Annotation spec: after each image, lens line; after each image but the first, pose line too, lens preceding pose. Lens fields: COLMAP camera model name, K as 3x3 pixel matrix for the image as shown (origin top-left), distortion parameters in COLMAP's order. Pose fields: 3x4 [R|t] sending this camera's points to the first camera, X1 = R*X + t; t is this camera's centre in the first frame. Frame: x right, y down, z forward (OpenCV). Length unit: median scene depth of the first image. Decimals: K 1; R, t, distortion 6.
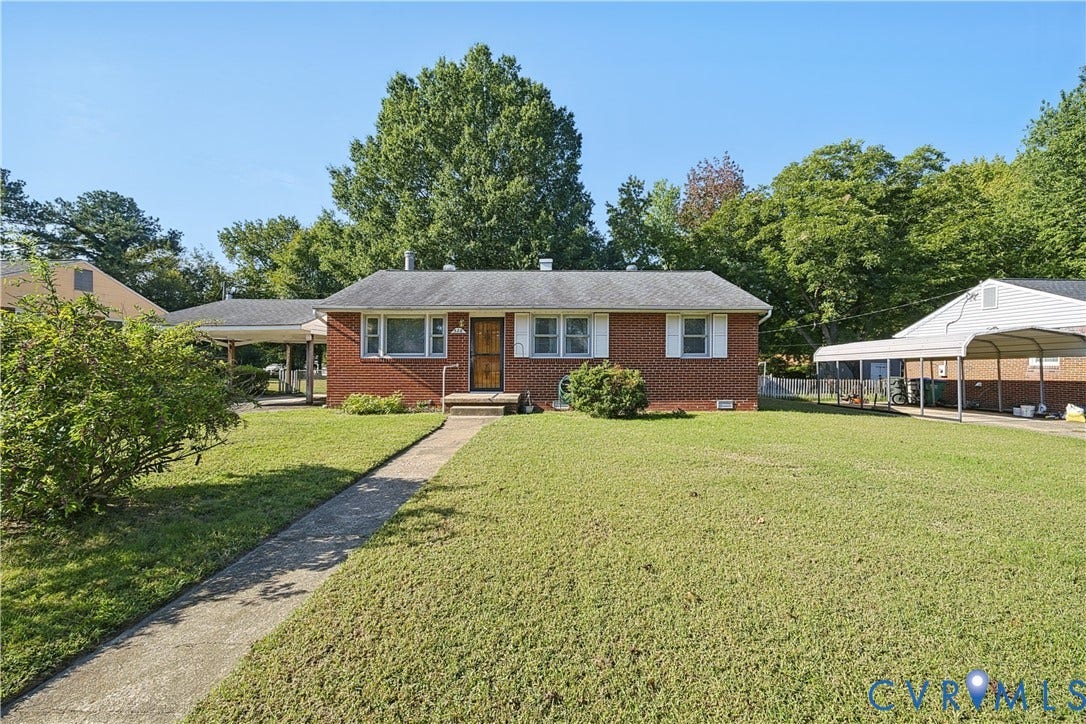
lens RADIAL K [[435.6, 0, 532.0], [0, 435.6, 359.6], [0, 0, 1]] dist [-0.000033, 0.001423]
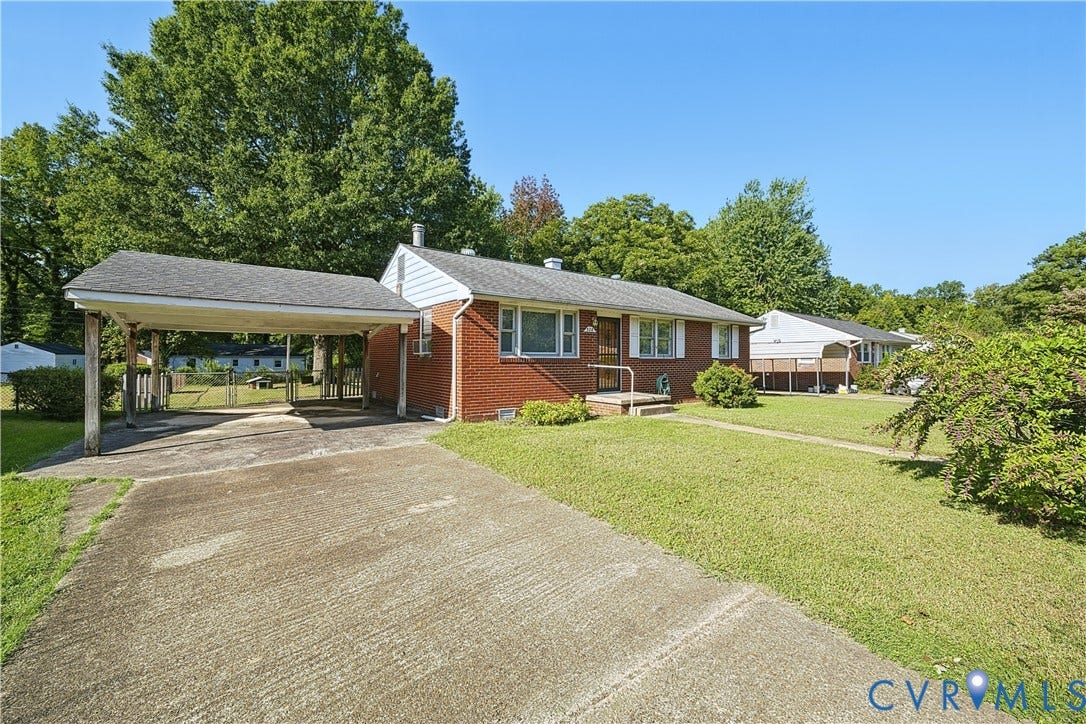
lens RADIAL K [[435.6, 0, 541.2], [0, 435.6, 354.1], [0, 0, 1]] dist [-0.000033, 0.001423]
pose [[0.797406, 0.009041, 0.603375, -0.590536], [-0.010061, 0.999948, -0.001687, -0.006381], [-0.603359, -0.004725, 0.797456, 0.209699]]
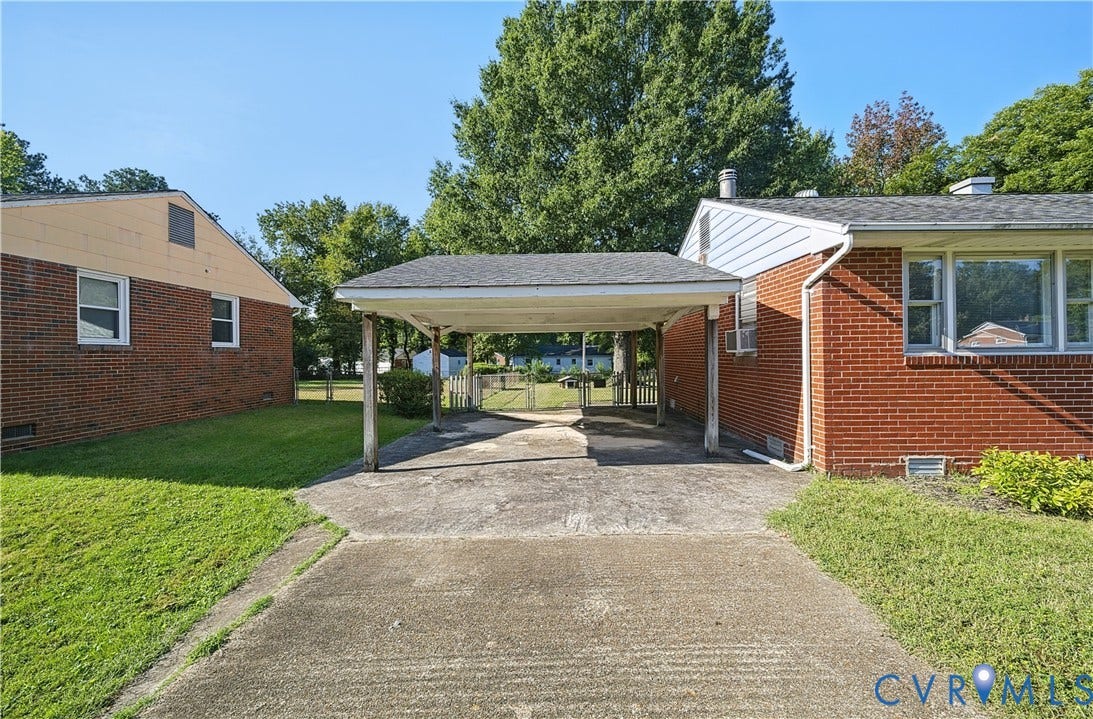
lens RADIAL K [[436.8, 0, 548.4], [0, 436.8, 355.8], [0, 0, 1]] dist [0.000951, -0.000357]
pose [[0.999933, -0.011462, -0.001305, -0.525985], [0.011472, 0.999901, 0.008098, -0.007494], [0.001212, -0.008112, 0.999966, 0.411688]]
